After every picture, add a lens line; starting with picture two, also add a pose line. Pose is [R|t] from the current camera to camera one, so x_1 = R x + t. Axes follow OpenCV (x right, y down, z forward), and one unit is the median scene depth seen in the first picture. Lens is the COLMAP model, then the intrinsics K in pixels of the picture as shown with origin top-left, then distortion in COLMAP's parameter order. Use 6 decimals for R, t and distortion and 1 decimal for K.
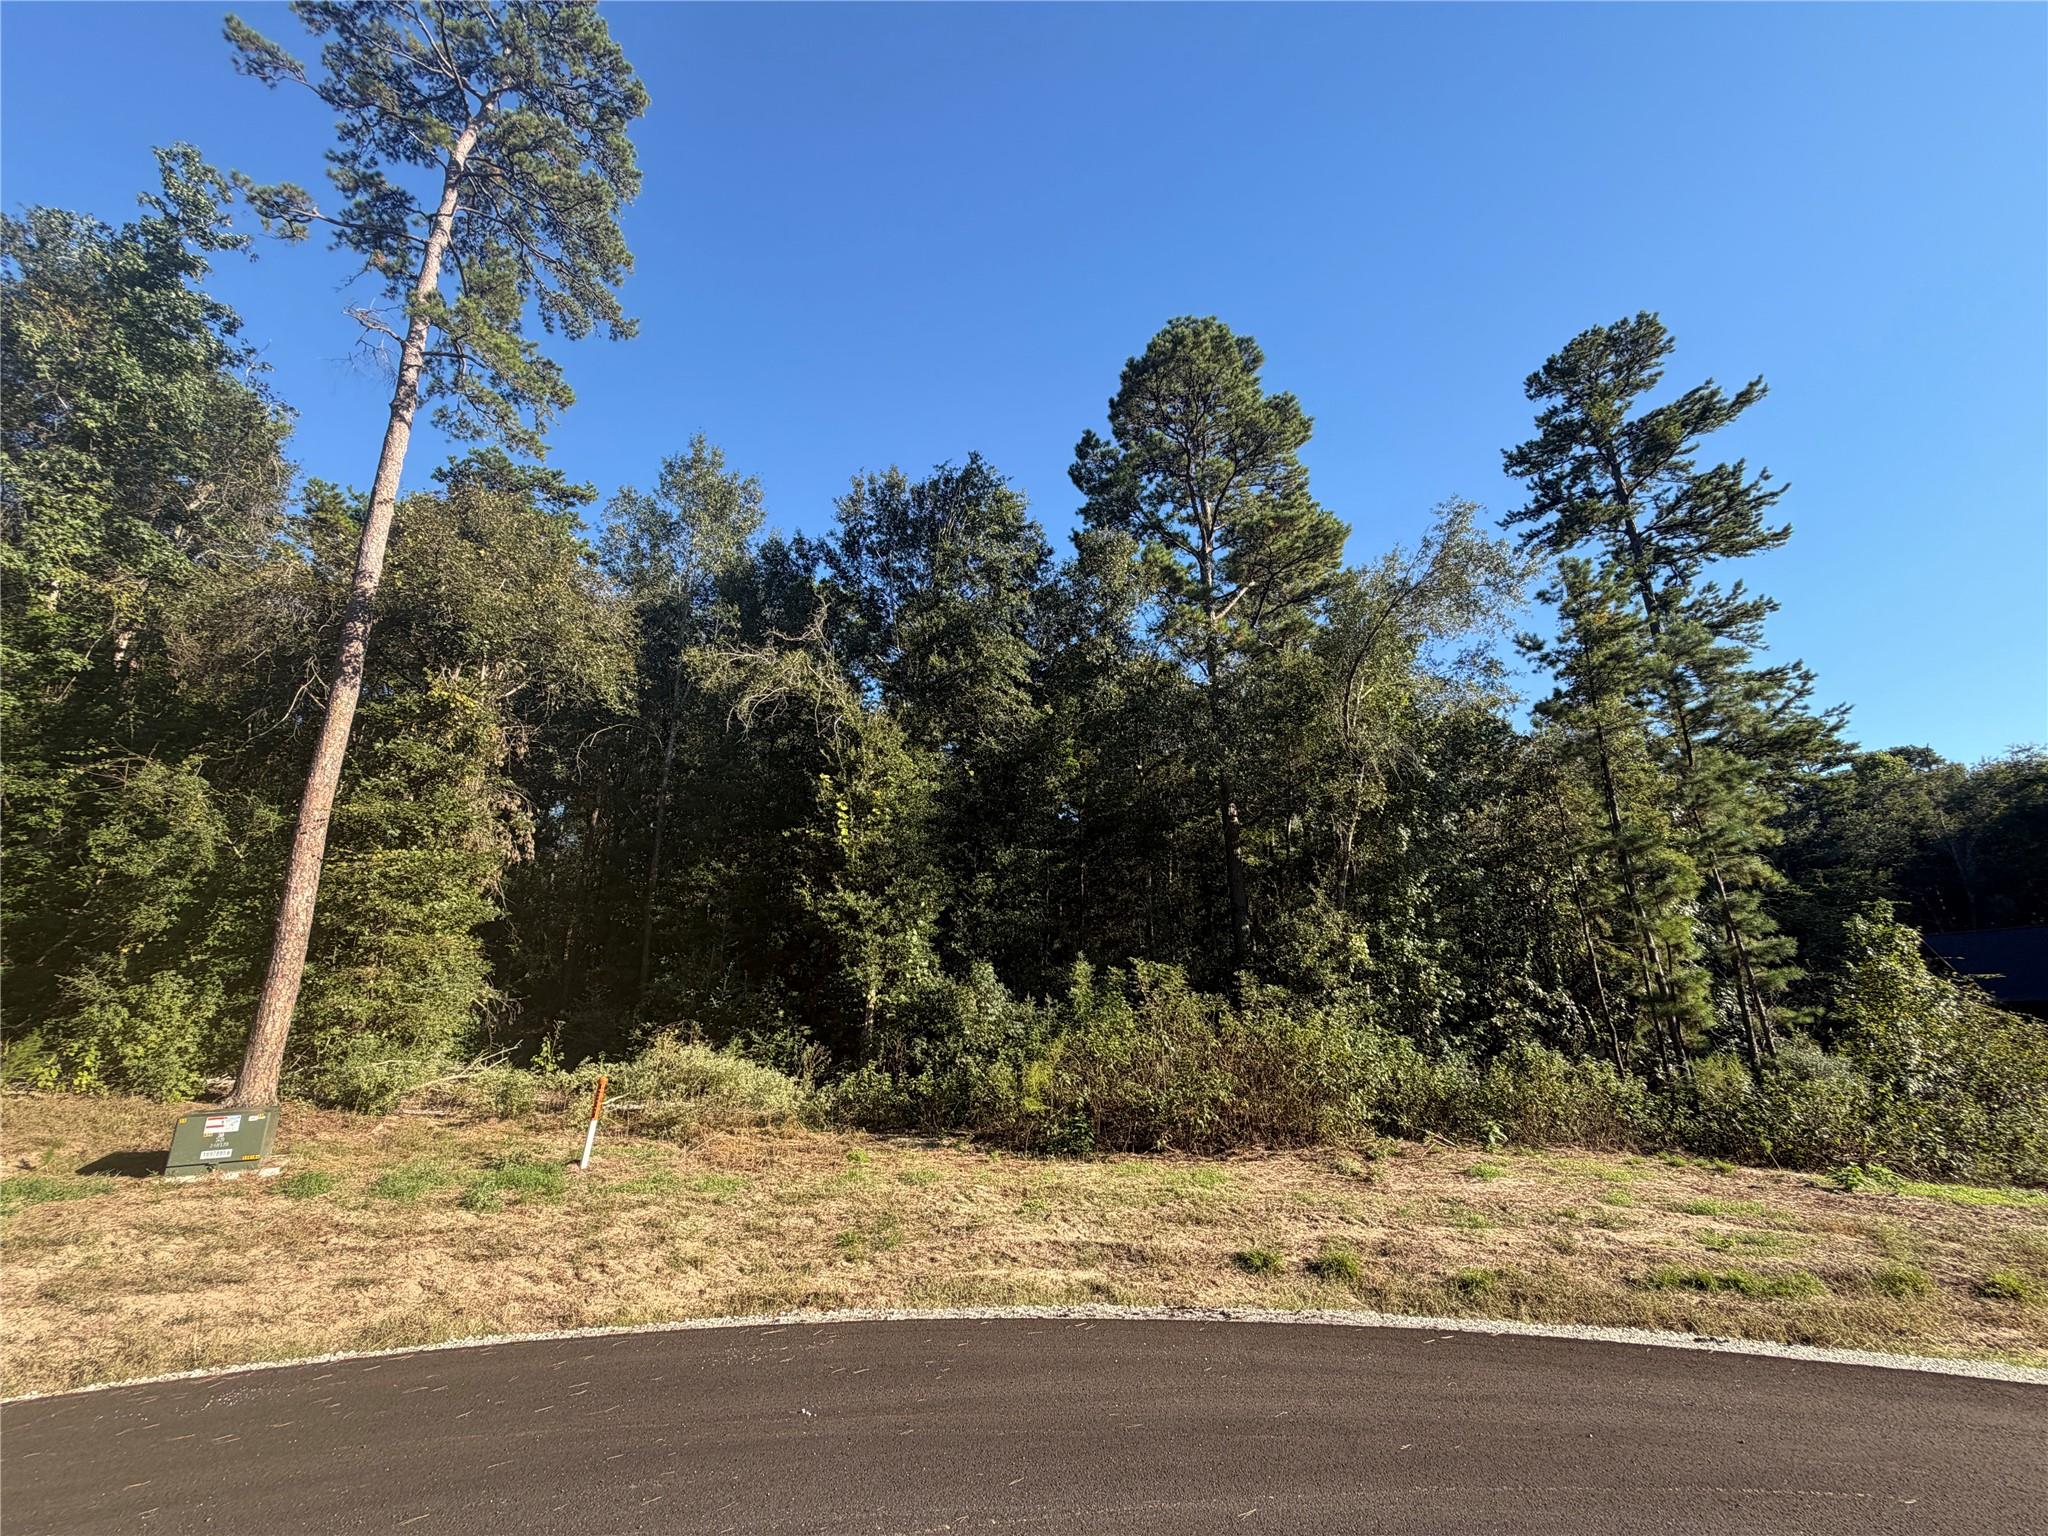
lens RADIAL K [[813.2, 0, 1019.5], [0, 813.2, 772.7], [0, 0, 1]] dist [-0.004359, 0.000885]
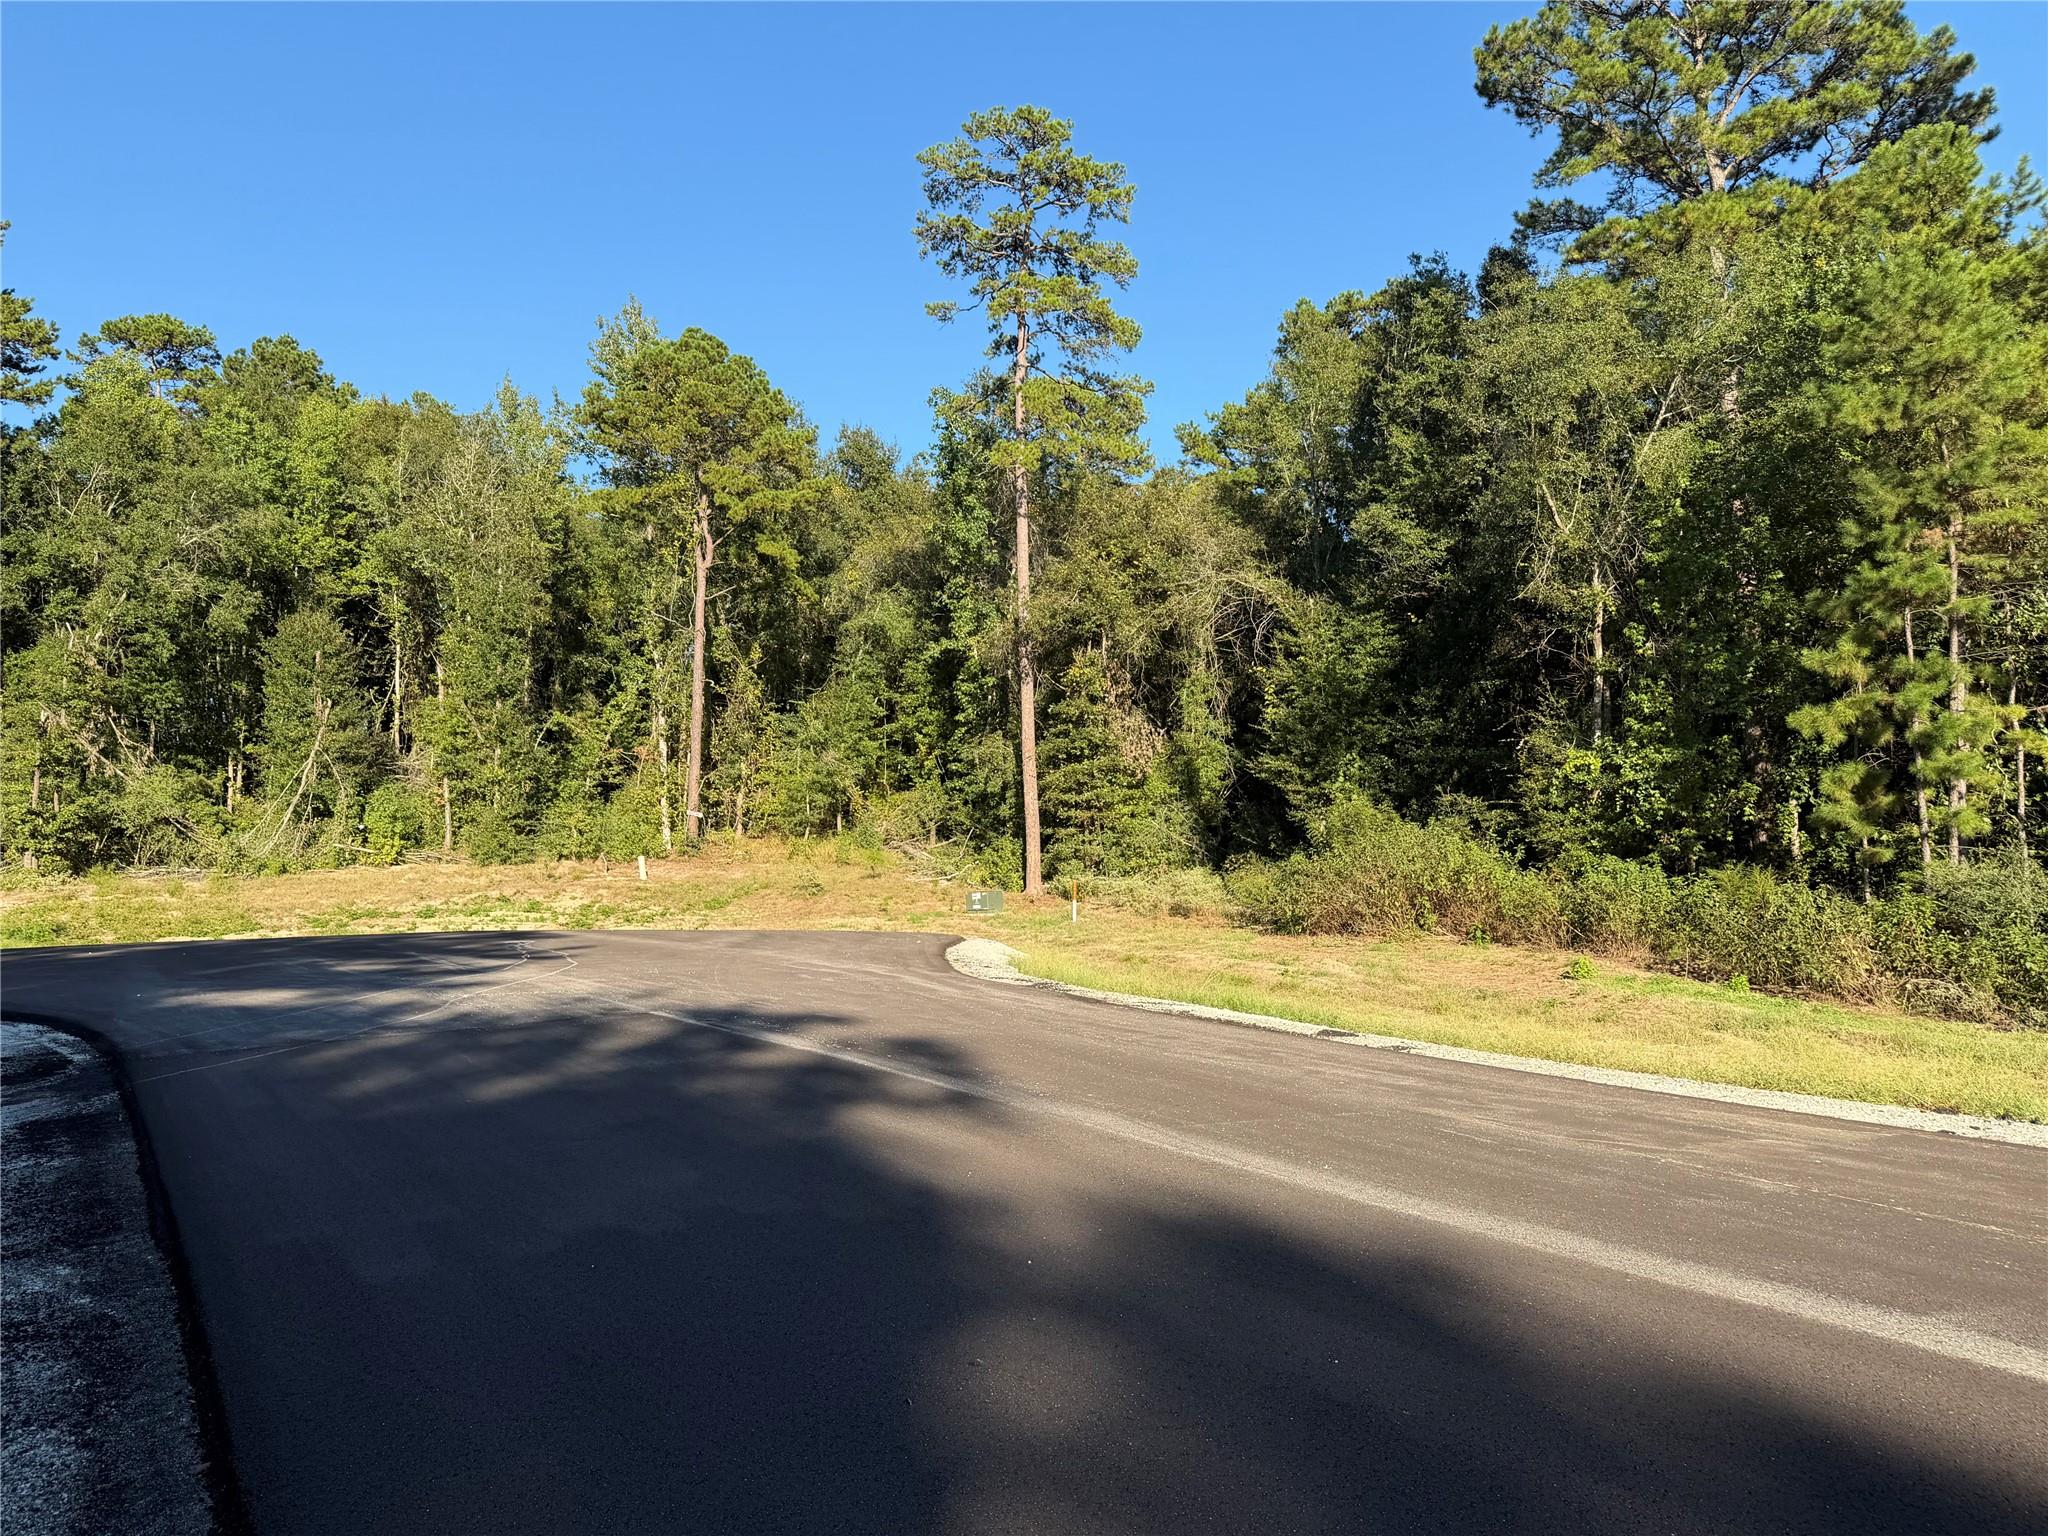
lens RADIAL K [[1461.8, 0, 1019.6], [0, 1461.8, 774.1], [0, 0, 1]] dist [0.110544, -0.136002]
pose [[0.352685, -0.068085, -0.933262, 2.050180], [0.287781, 0.956904, 0.038945, -0.039804], [0.890391, -0.282310, 0.357079, -0.239759]]
